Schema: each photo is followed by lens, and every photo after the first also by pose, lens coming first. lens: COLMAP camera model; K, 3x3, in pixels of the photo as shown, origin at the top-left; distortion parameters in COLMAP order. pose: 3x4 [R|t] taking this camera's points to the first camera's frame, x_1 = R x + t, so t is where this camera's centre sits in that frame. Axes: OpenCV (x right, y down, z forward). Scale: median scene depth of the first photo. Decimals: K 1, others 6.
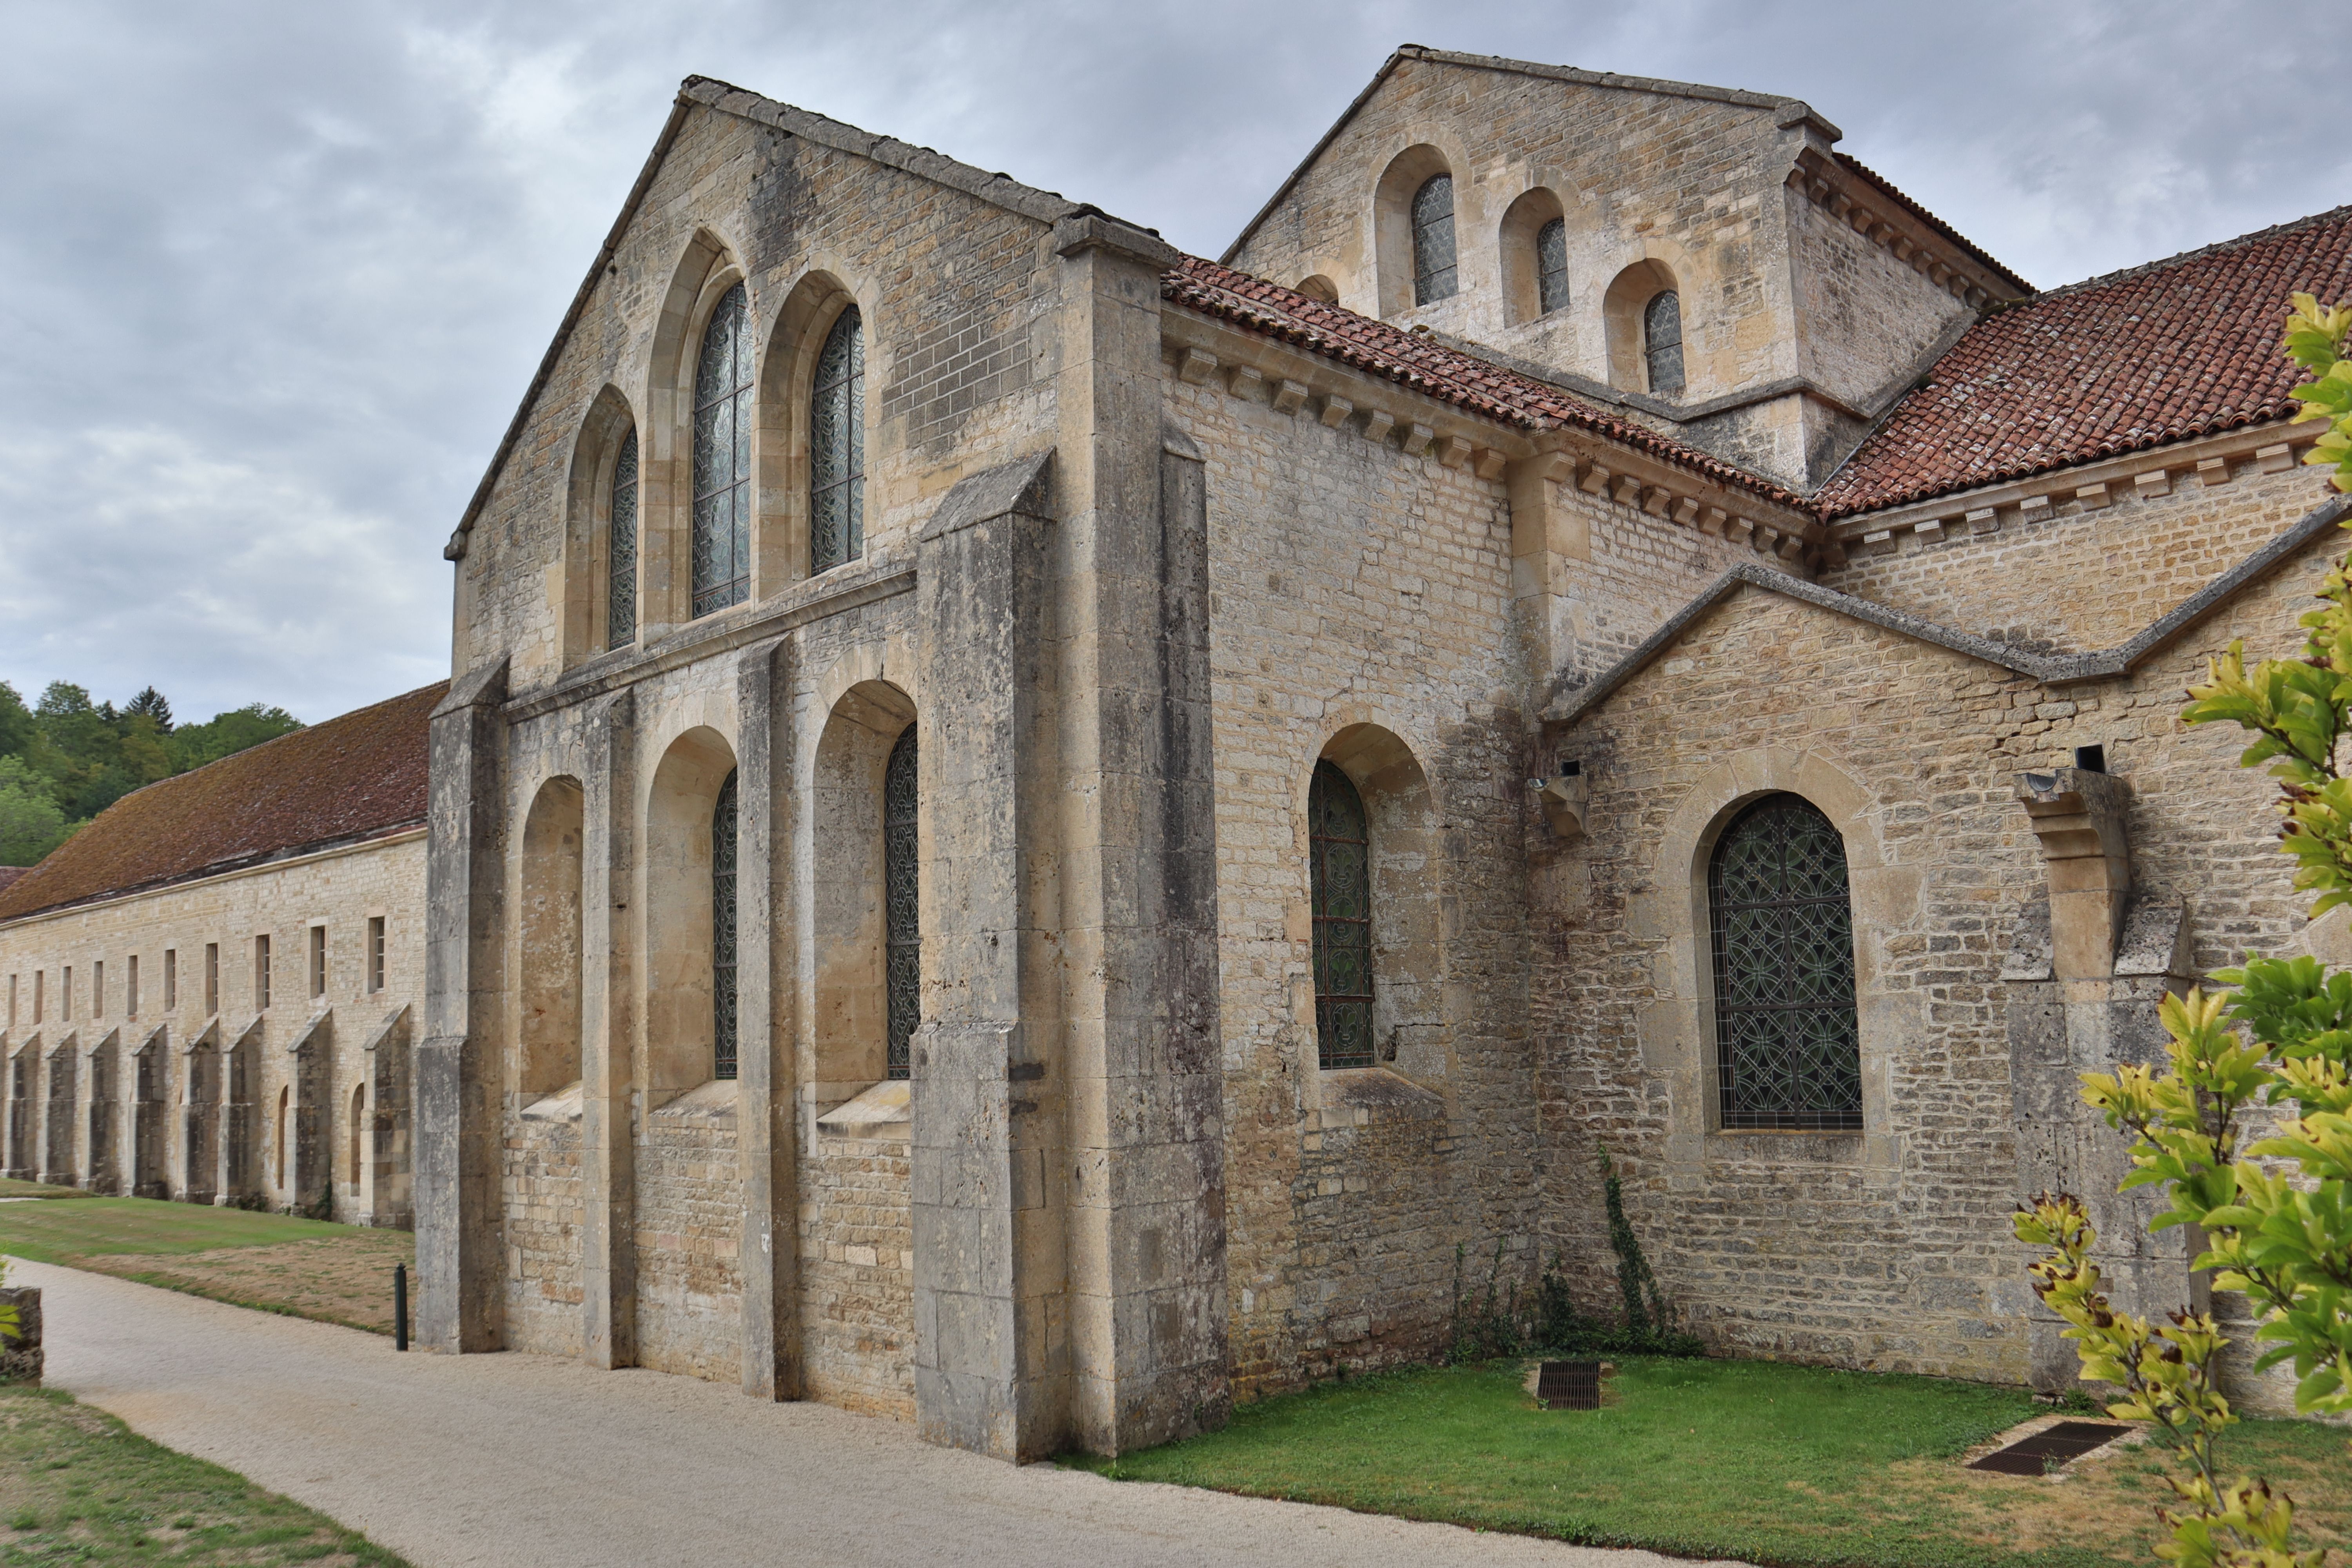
lens RADIAL K [[1891.0, 0, 1176.0], [0, 1891.0, 784.0], [0, 0, 1]] dist [-0.097709, 0.080945]
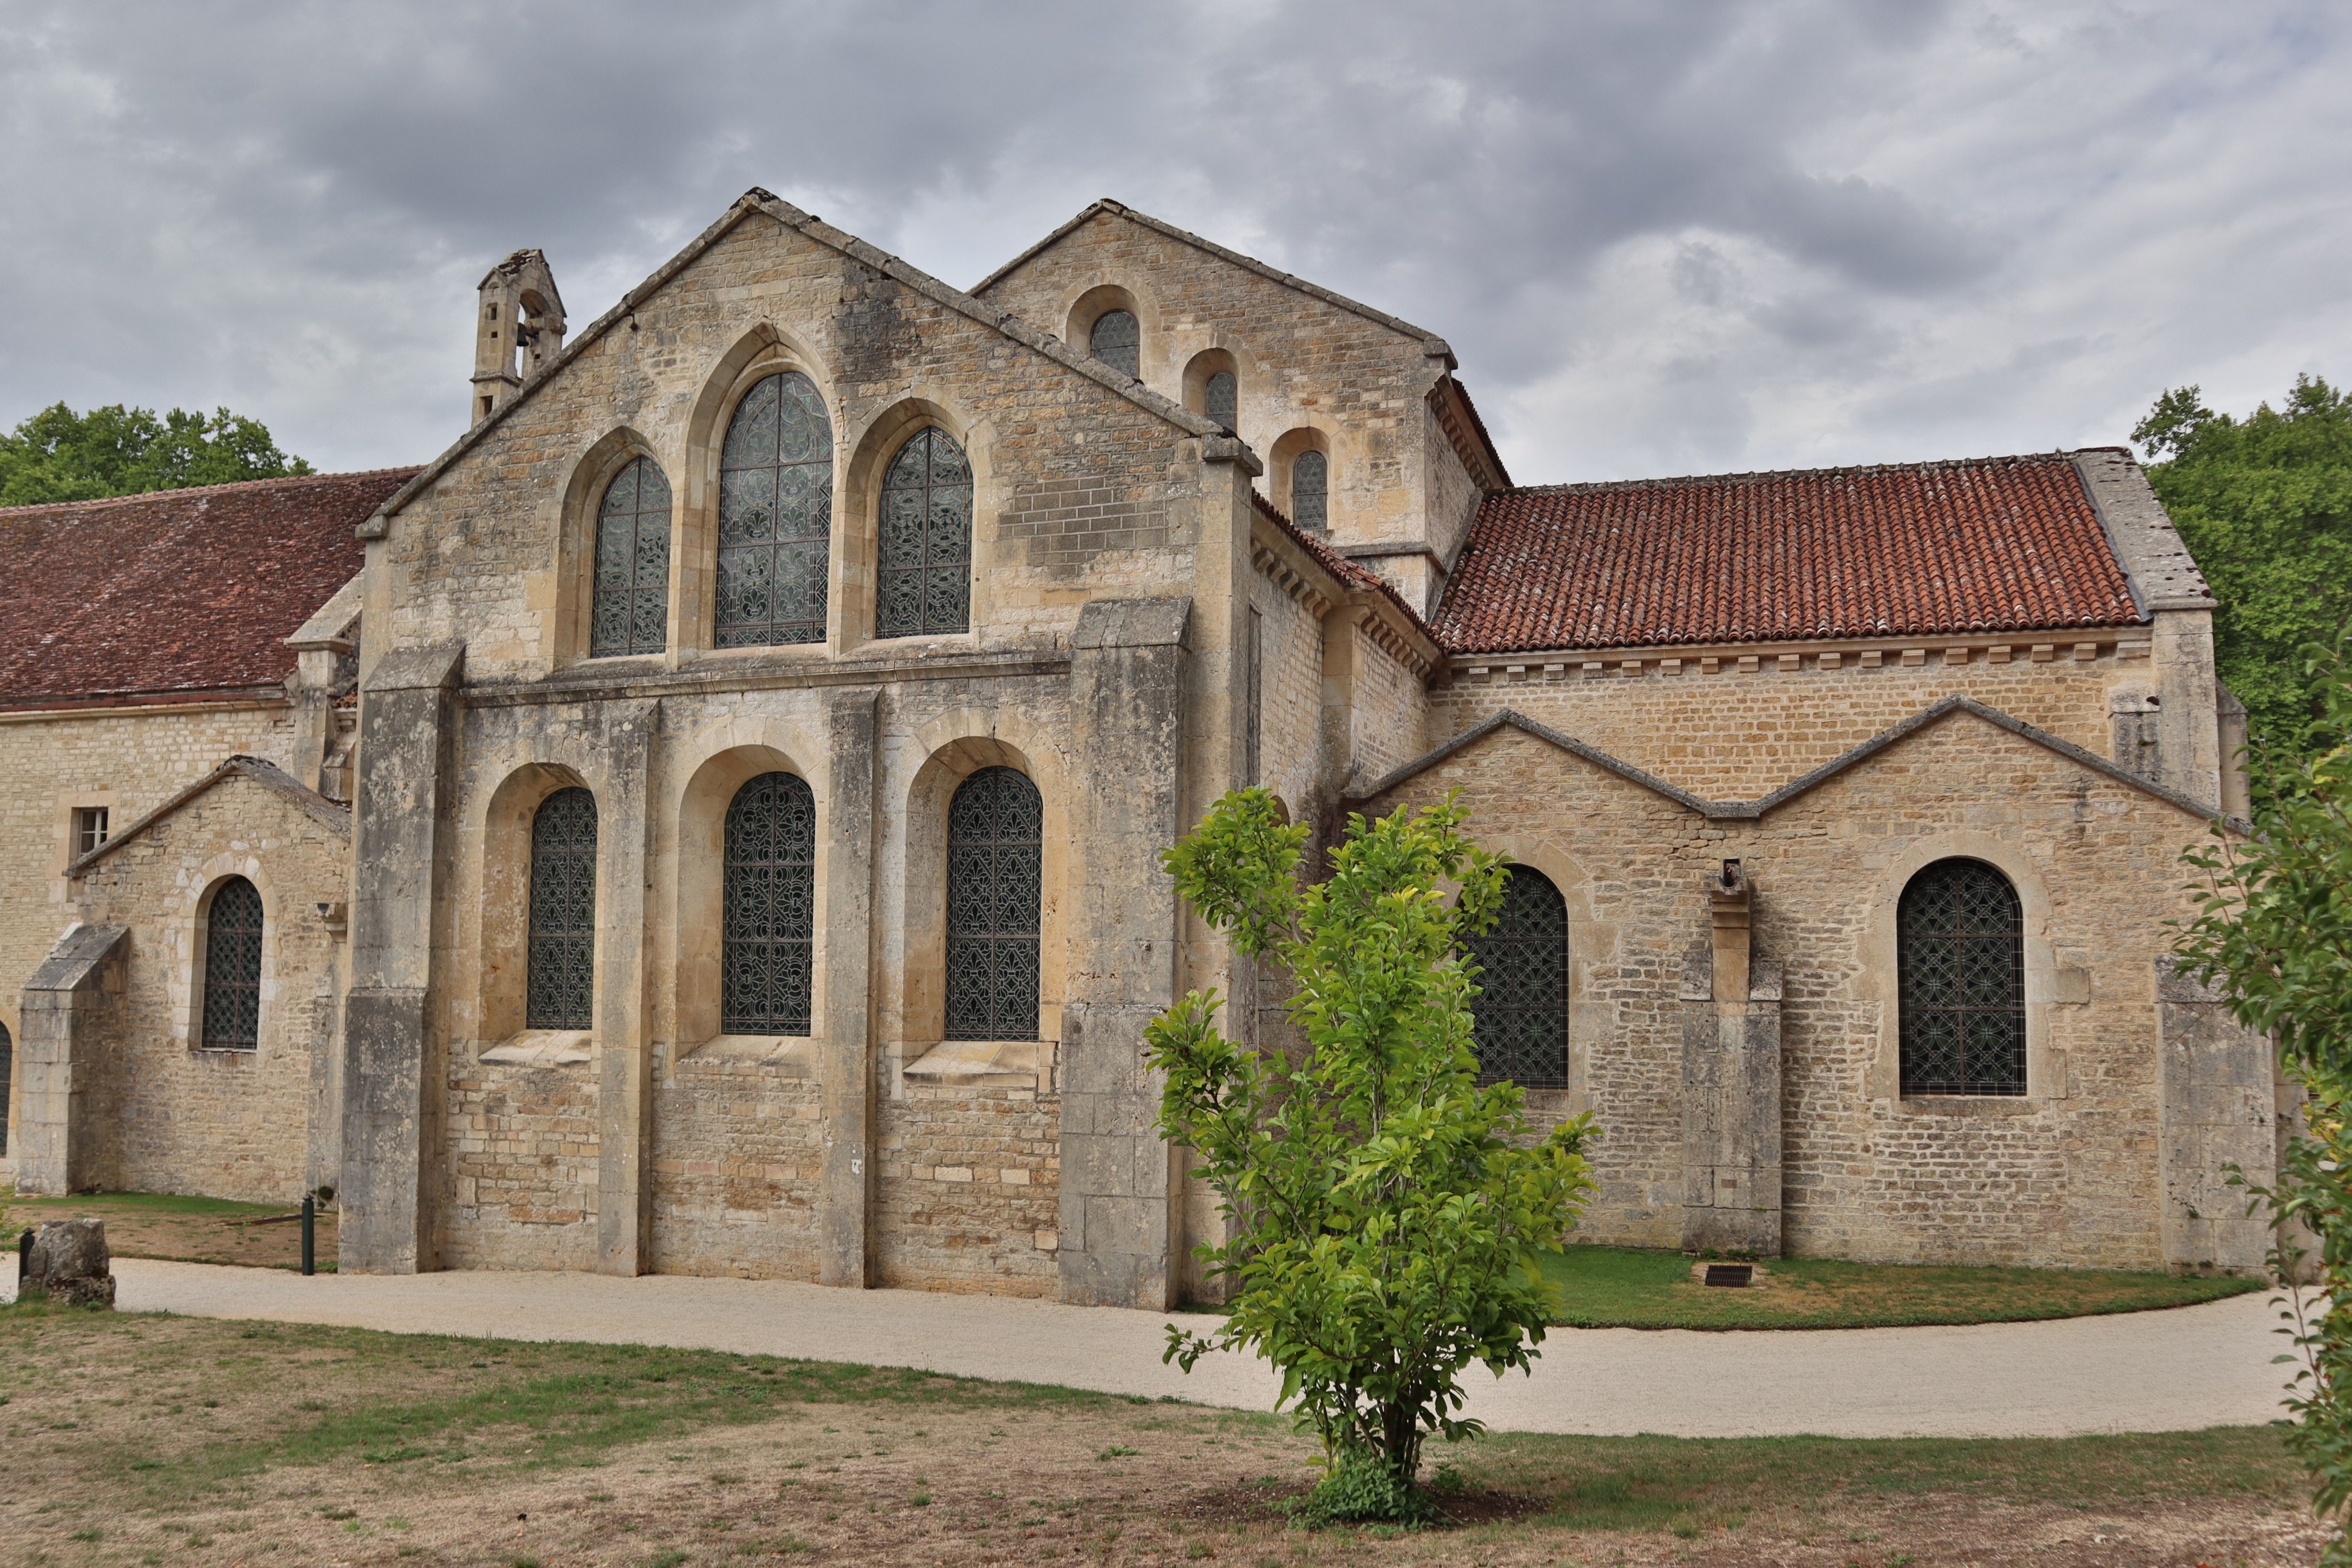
lens RADIAL K [[1891.0, 0, 1176.0], [0, 1891.0, 784.0], [0, 0, 1]] dist [-0.097709, 0.080945]
pose [[0.888965, 0.085207, 0.449980, -0.577582], [-0.095522, 0.995427, 0.000217, -0.032919], [-0.447904, -0.043176, 0.893039, -0.213514]]
